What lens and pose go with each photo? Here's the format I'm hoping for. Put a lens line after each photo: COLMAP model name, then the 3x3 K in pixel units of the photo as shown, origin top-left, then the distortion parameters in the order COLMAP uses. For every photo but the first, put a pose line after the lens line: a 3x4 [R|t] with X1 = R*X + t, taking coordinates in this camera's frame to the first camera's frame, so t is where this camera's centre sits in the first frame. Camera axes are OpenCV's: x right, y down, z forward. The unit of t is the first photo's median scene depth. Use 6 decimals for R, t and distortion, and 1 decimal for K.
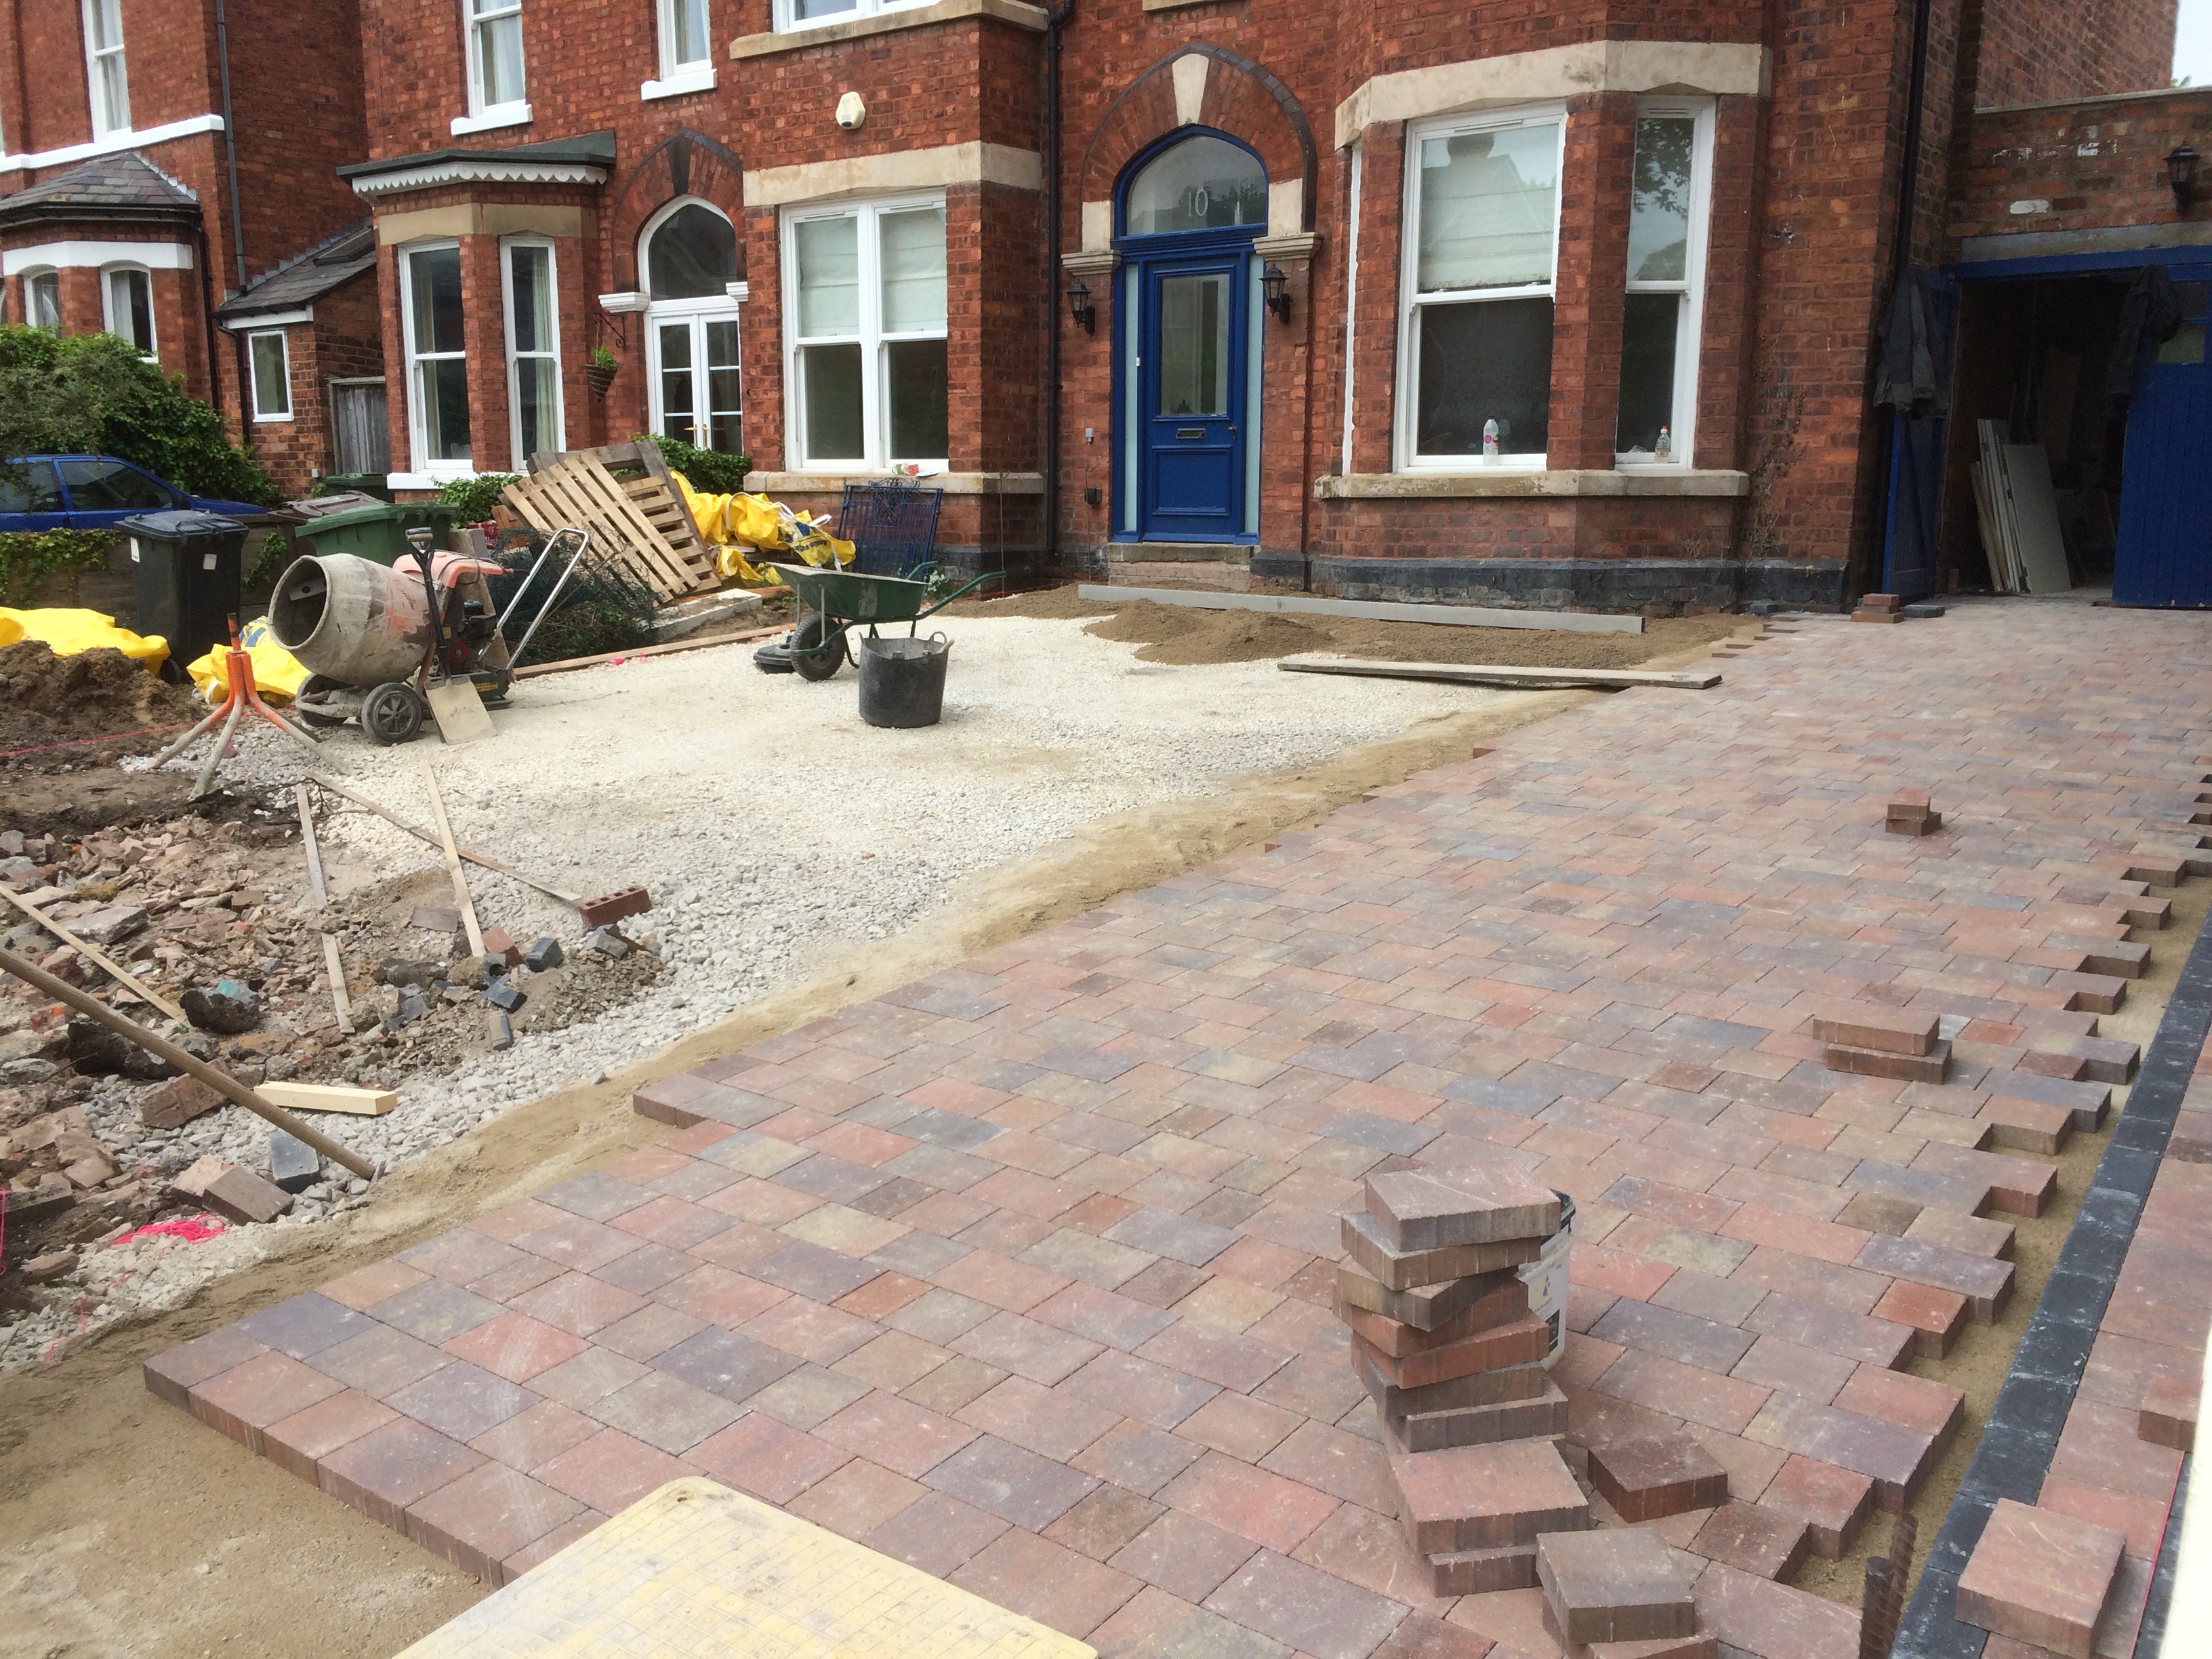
lens RADIAL K [[1918.0, 0, 1082.1], [0, 1918.0, 814.9], [0, 0, 1]] dist [0.085152, -0.119747]
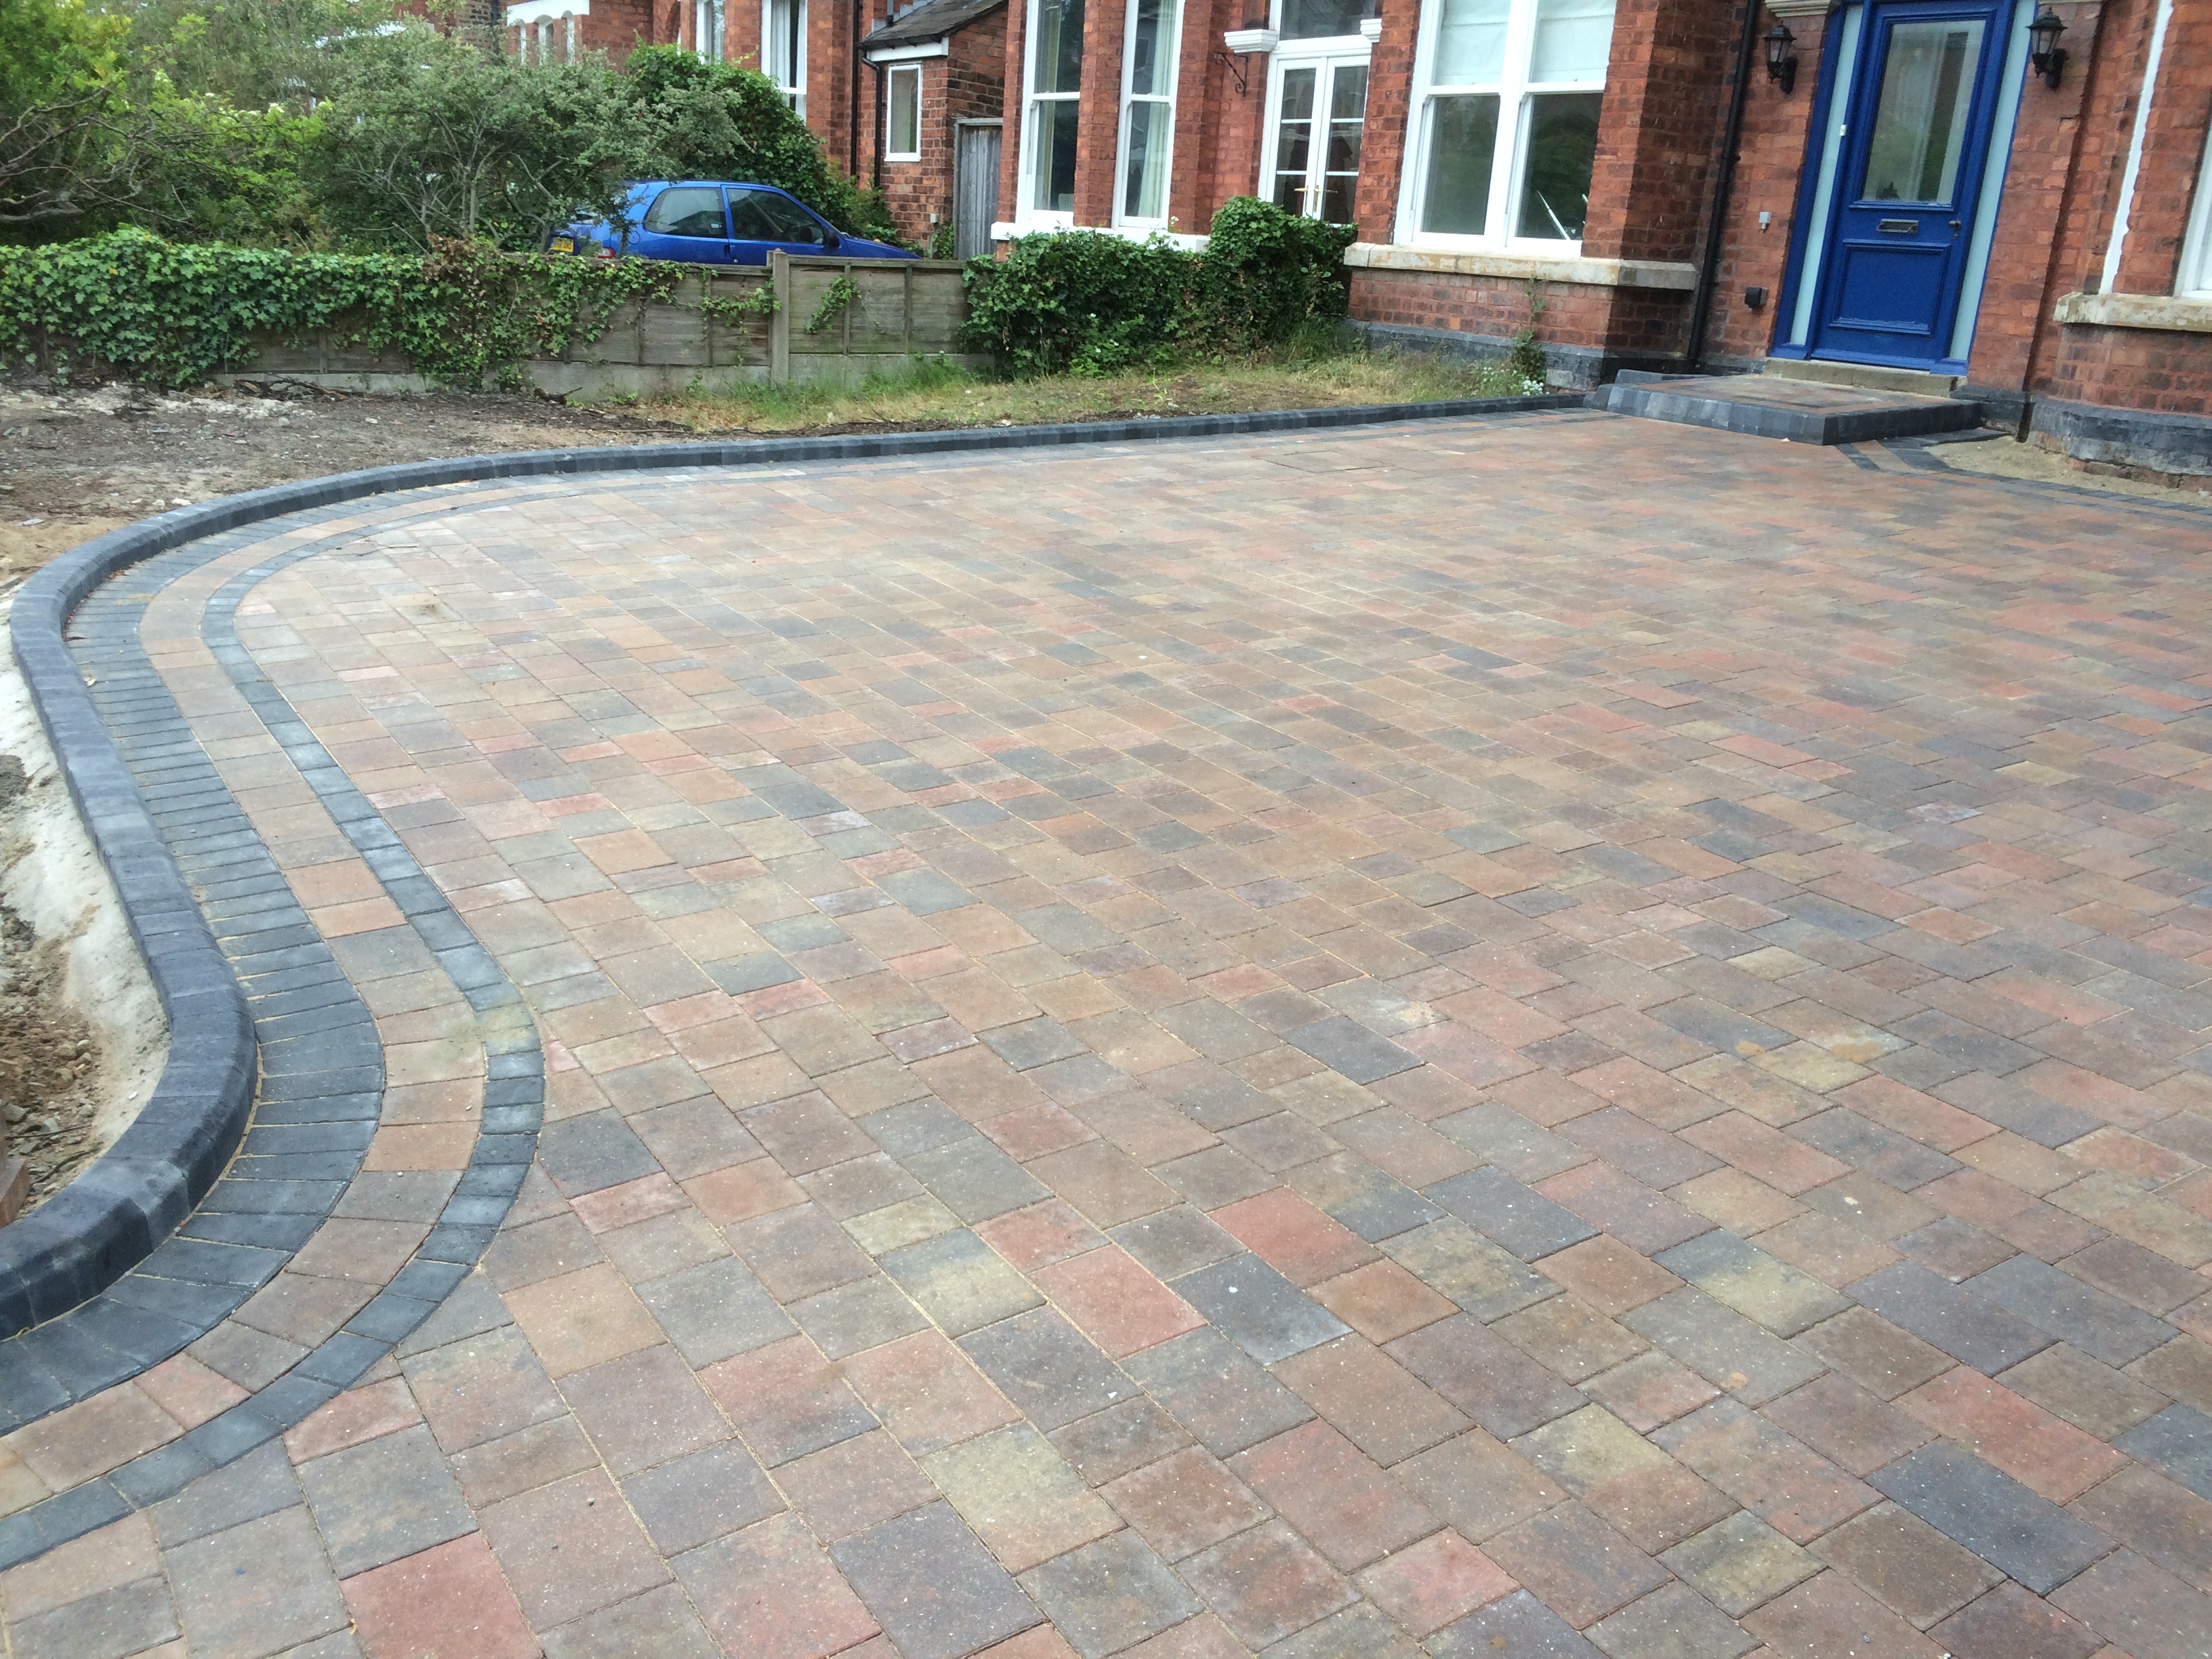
lens RADIAL K [[1918.0, 0, 1085.7], [0, 1918.0, 811.7], [0, 0, 1]] dist [0.085152, -0.119747]
pose [[0.943977, 0.153117, -0.292340, 0.012558], [-0.120530, 0.984616, 0.126507, -0.022722], [0.307213, -0.084184, 0.947910, 0.123040]]
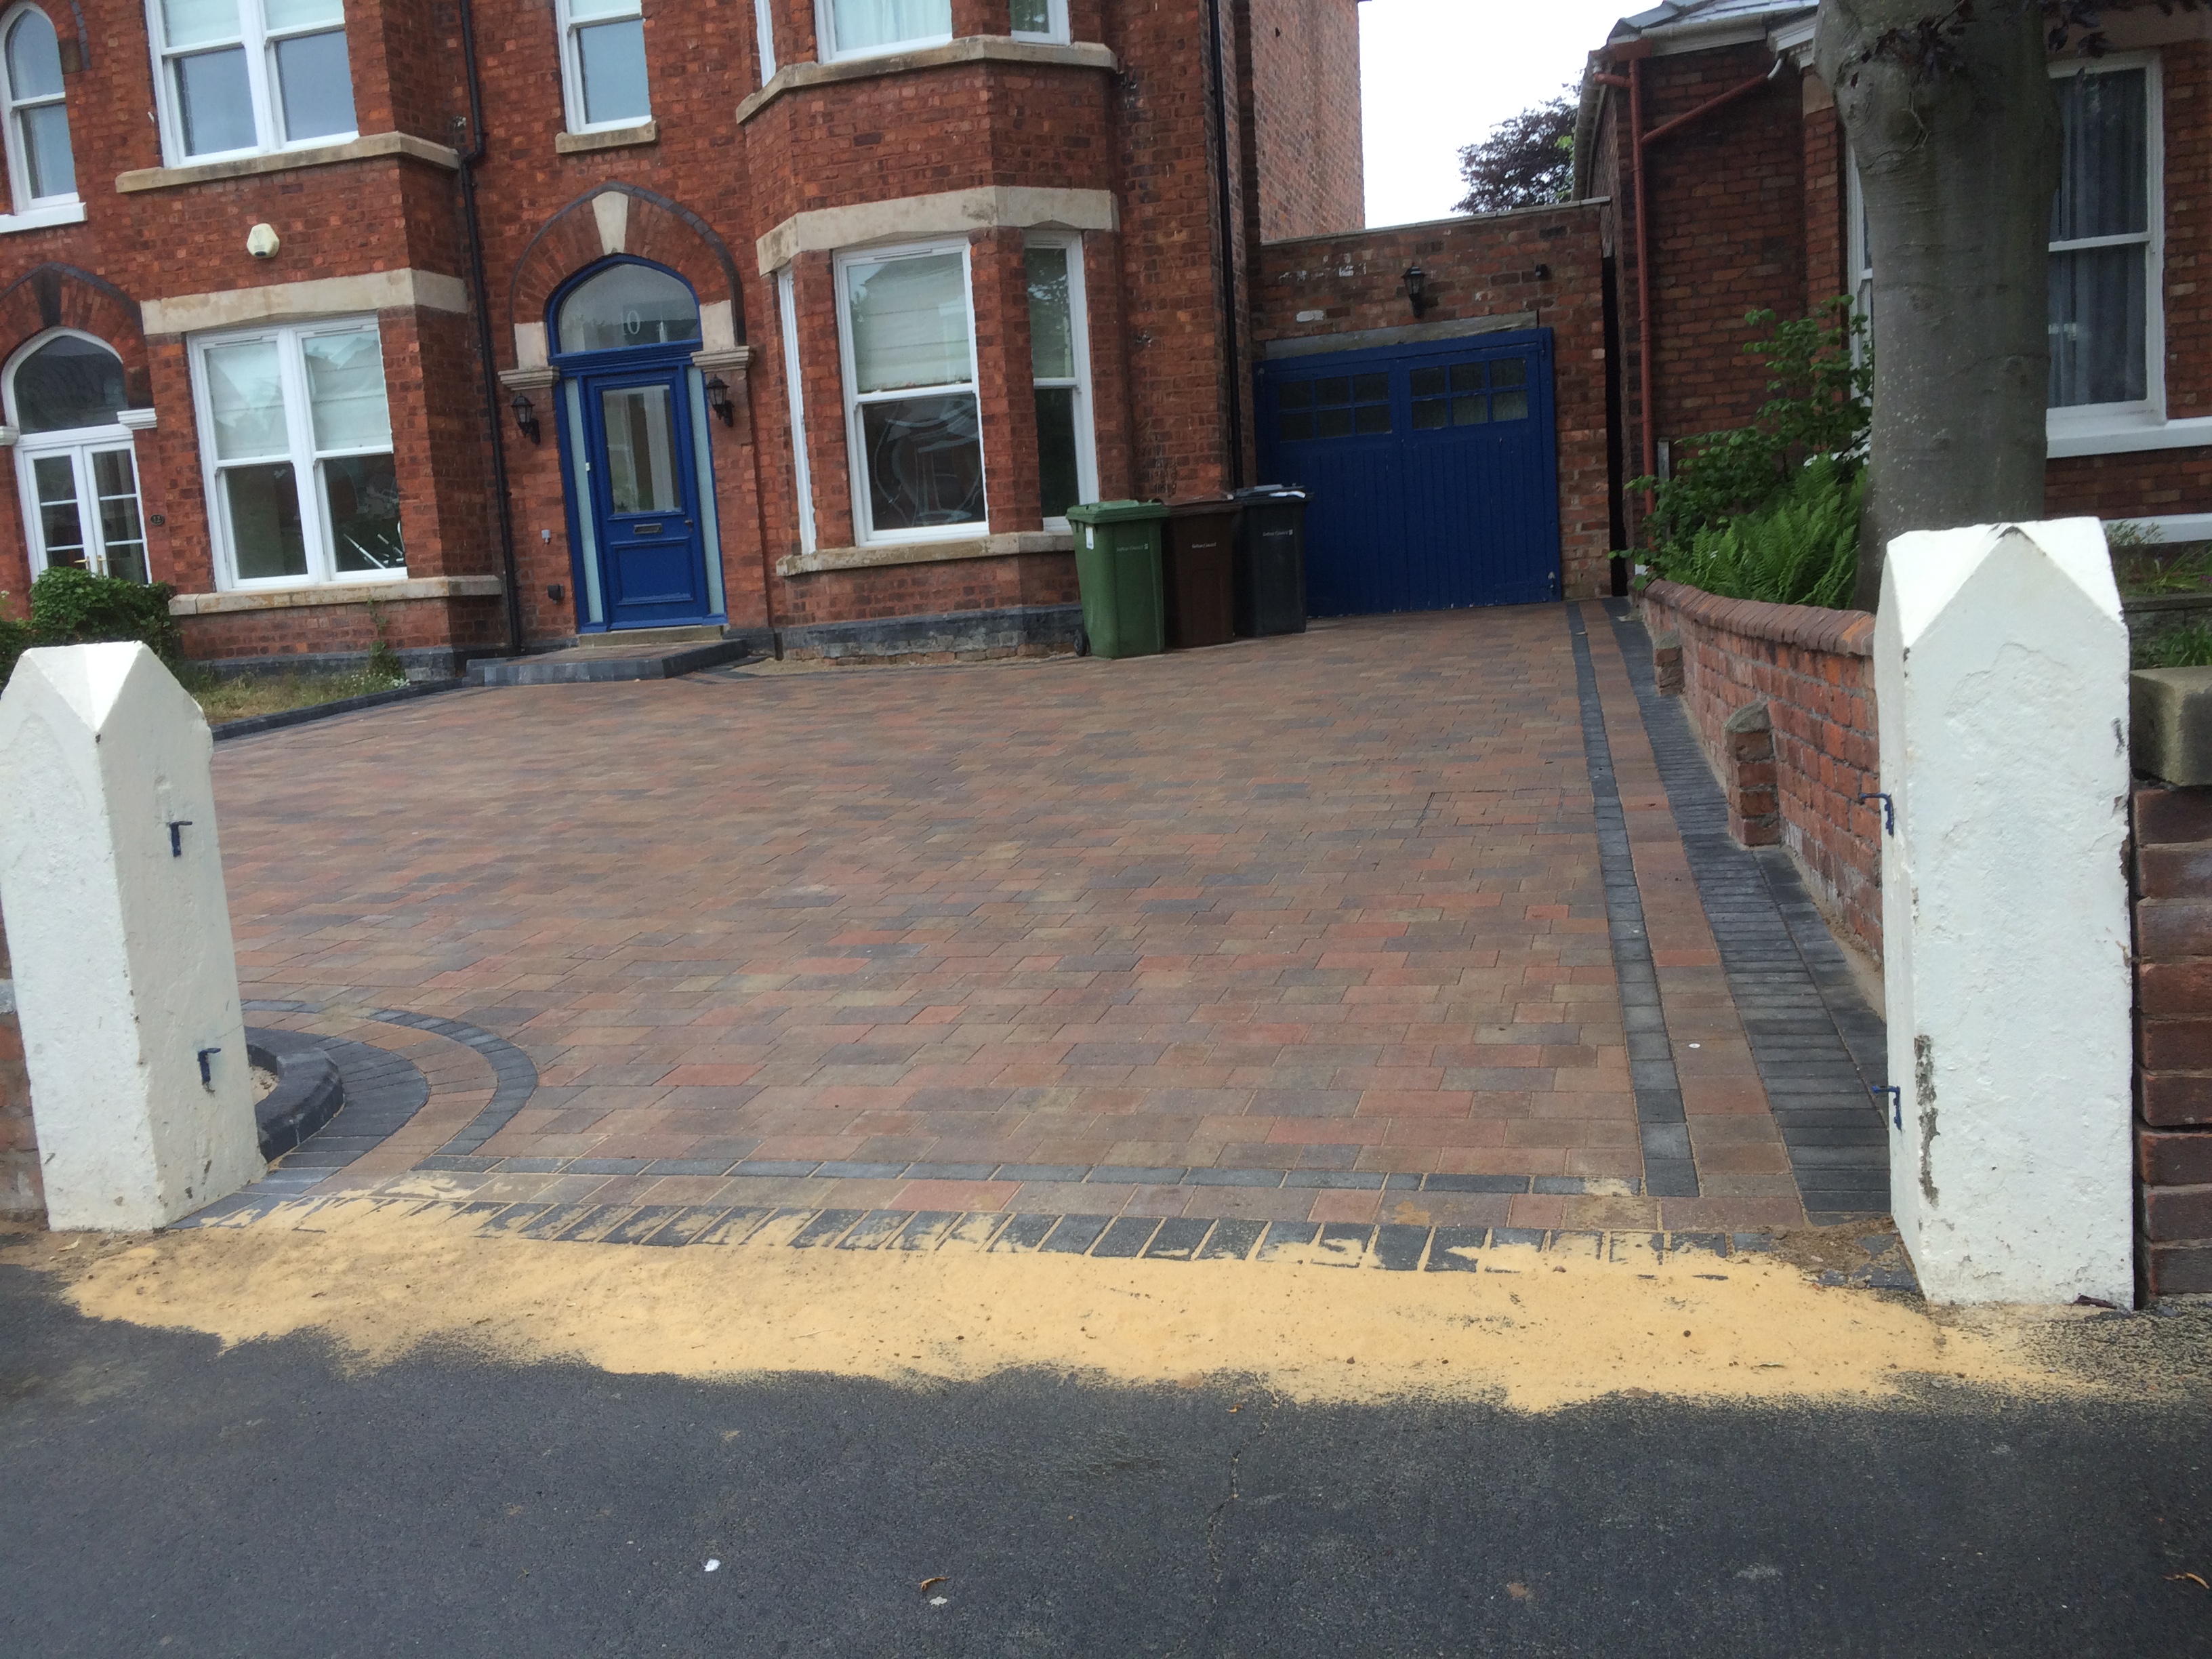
lens RADIAL K [[1918.0, 0, 1092.2], [0, 1918.0, 814.5], [0, 0, 1]] dist [0.085152, -0.119747]
pose [[0.926567, -0.109269, 0.359908, -0.130054], [0.132889, 0.990263, -0.041472, 0.044938], [-0.351872, 0.086255, 0.932066, -0.105099]]
